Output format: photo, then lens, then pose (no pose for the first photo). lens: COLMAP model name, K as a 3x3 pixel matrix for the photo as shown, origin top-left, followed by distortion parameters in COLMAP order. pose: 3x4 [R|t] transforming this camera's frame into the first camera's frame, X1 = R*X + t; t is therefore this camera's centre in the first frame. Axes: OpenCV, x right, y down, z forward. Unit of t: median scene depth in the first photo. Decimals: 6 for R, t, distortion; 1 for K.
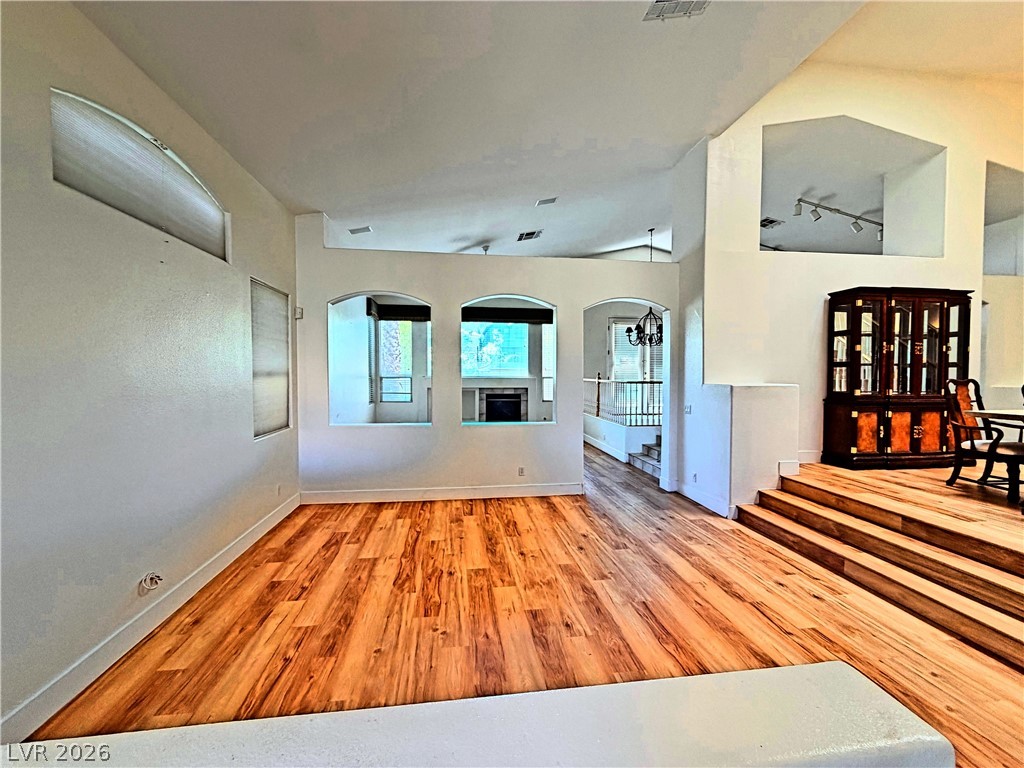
lens RADIAL K [[408.8, 0, 510.0], [0, 408.8, 383.9], [0, 0, 1]] dist [0.000375, 0.000087]
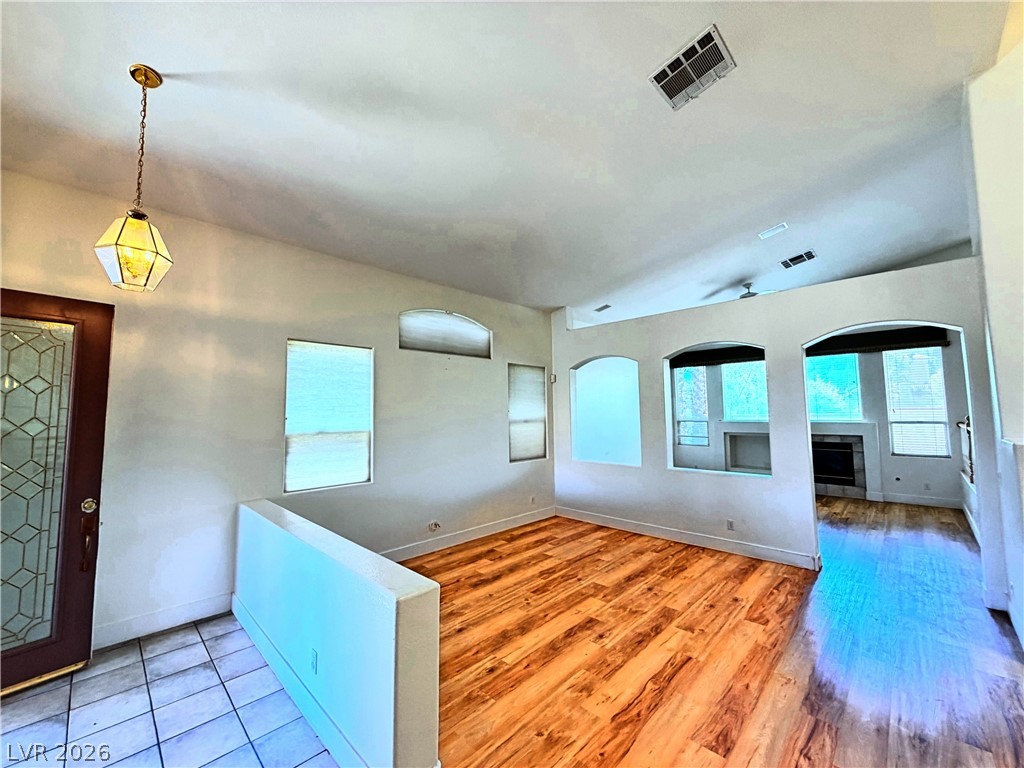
lens RADIAL K [[408.8, 0, 510.0], [0, 408.8, 383.9], [0, 0, 1]] dist [0.000375, 0.000087]
pose [[0.611768, -0.068112, -0.788099, 0.531015], [-0.009637, 0.995570, -0.093524, -0.018604], [0.790979, 0.064810, 0.608402, 0.003423]]
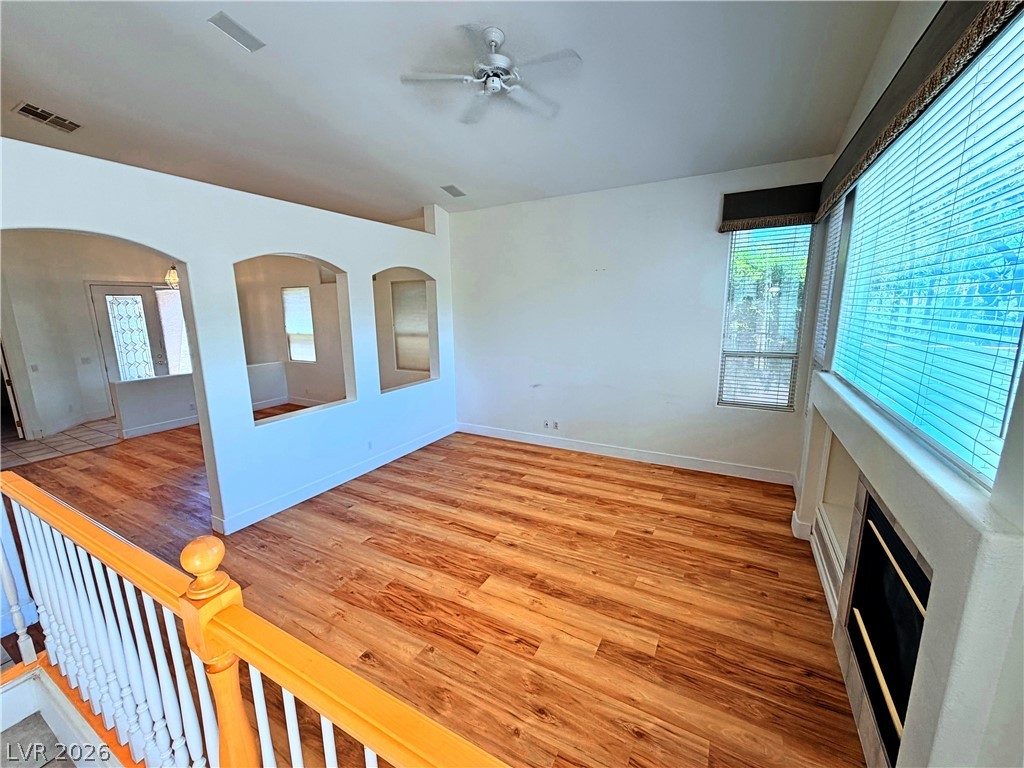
lens RADIAL K [[408.8, 0, 510.0], [0, 408.8, 383.9], [0, 0, 1]] dist [0.000375, 0.000087]
pose [[-0.596823, 0.154998, -0.787260, 0.448932], [-0.013177, 0.979139, 0.202764, -0.151533], [0.802264, 0.131388, -0.582331, 2.034700]]
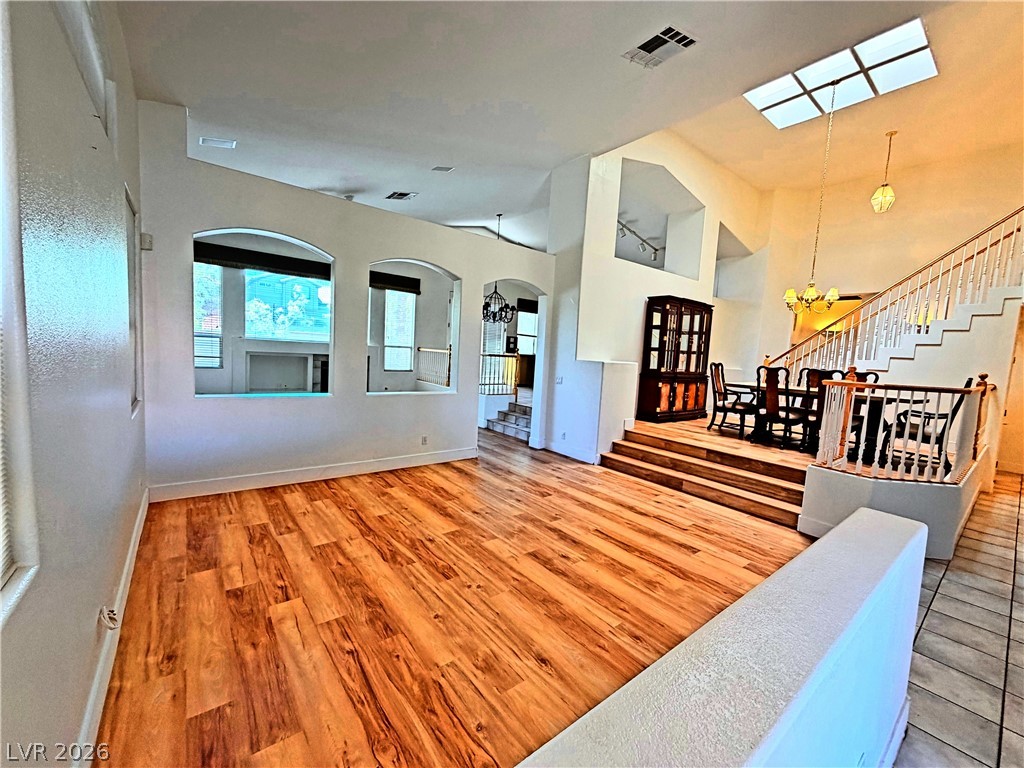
lens RADIAL K [[408.8, 0, 510.0], [0, 408.8, 383.9], [0, 0, 1]] dist [0.000375, 0.000087]
pose [[0.859242, 0.004581, 0.511550, -0.338990], [-0.041492, 0.997289, 0.060763, 0.005946], [-0.509885, -0.073435, 0.857103, 0.042412]]
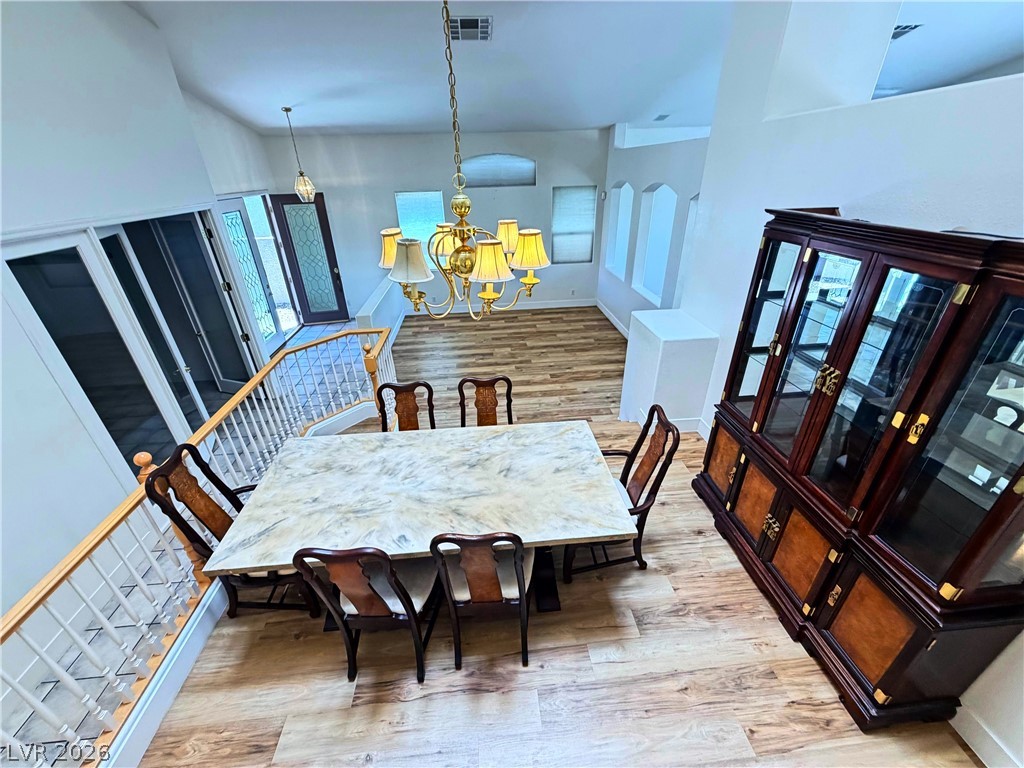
lens RADIAL K [[408.8, 0, 510.0], [0, 408.8, 383.9], [0, 0, 1]] dist [0.000375, 0.000087]
pose [[-0.044710, 0.466989, -0.883132, 1.391875], [-0.003565, 0.883936, 0.467595, -0.277846], [0.998994, 0.024054, -0.037856, 0.698275]]
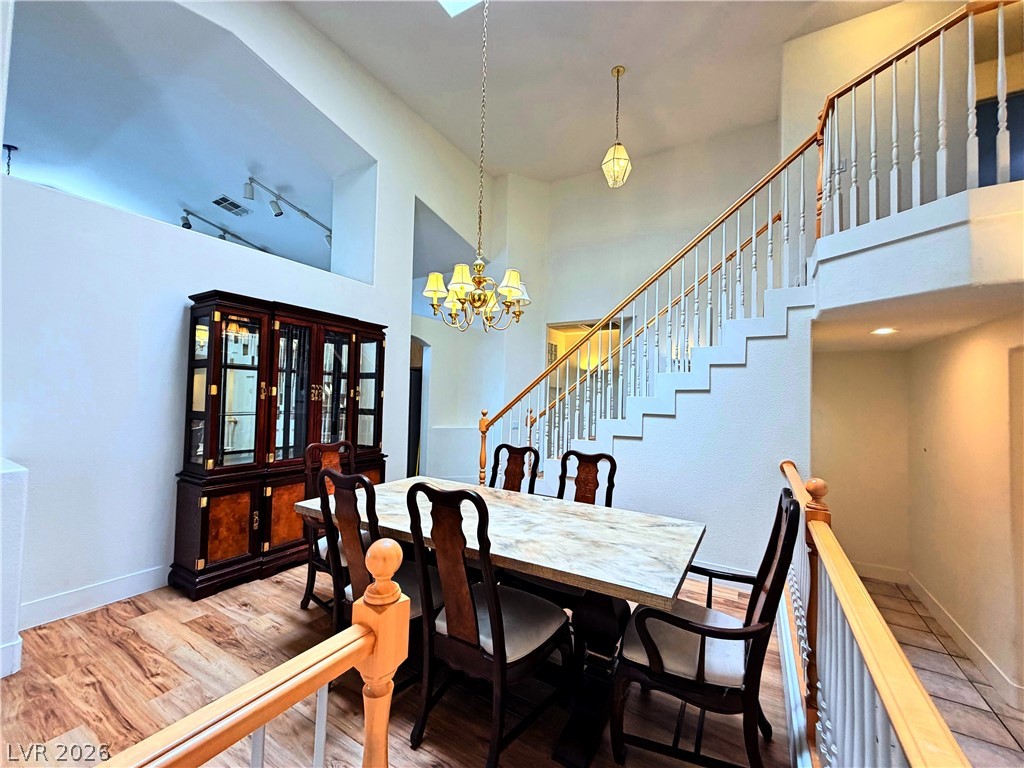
lens RADIAL K [[405.4, 0, 512.3], [0, 405.4, 384.5], [0, 0, 1]] dist [-0.000172, -0.000040]
pose [[0.618418, 0.038273, 0.784917, 0.650856], [-0.001203, 0.998858, -0.047756, -0.067551], [-0.785848, 0.028589, 0.617758, 0.280666]]
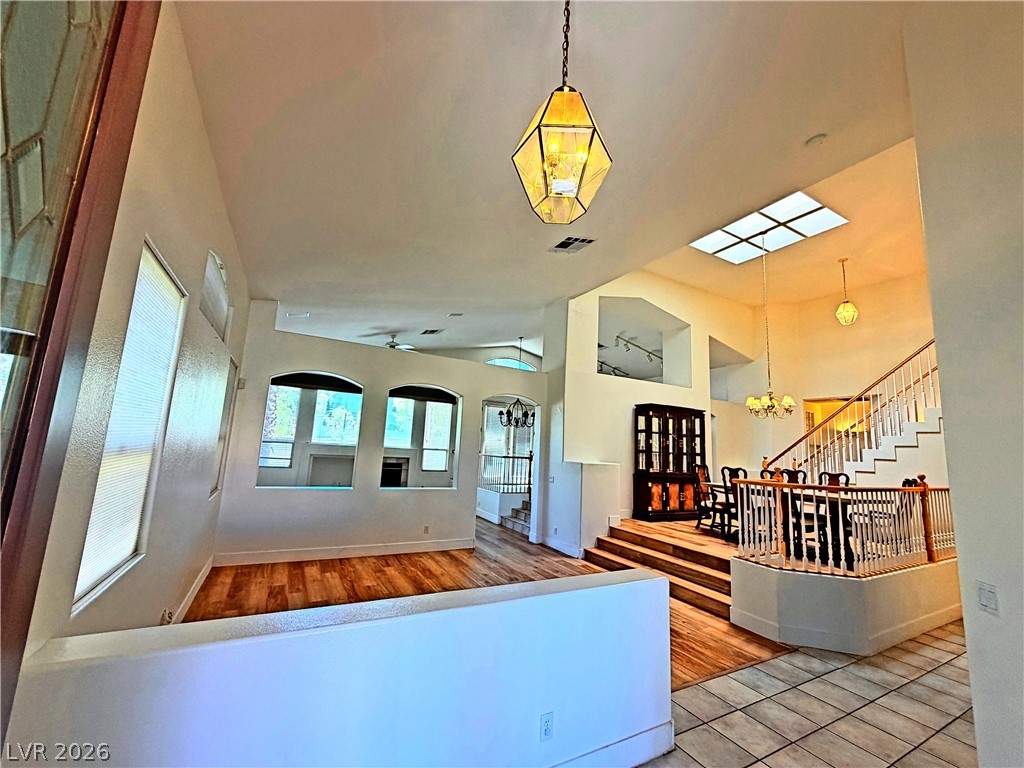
lens RADIAL K [[408.8, 0, 510.0], [0, 408.8, 383.9], [0, 0, 1]] dist [0.000375, 0.000087]
pose [[0.931715, 0.101315, 0.348773, -0.227727], [-0.040772, 0.983410, -0.176752, -0.005480], [-0.360894, 0.150463, 0.920389, -0.288785]]
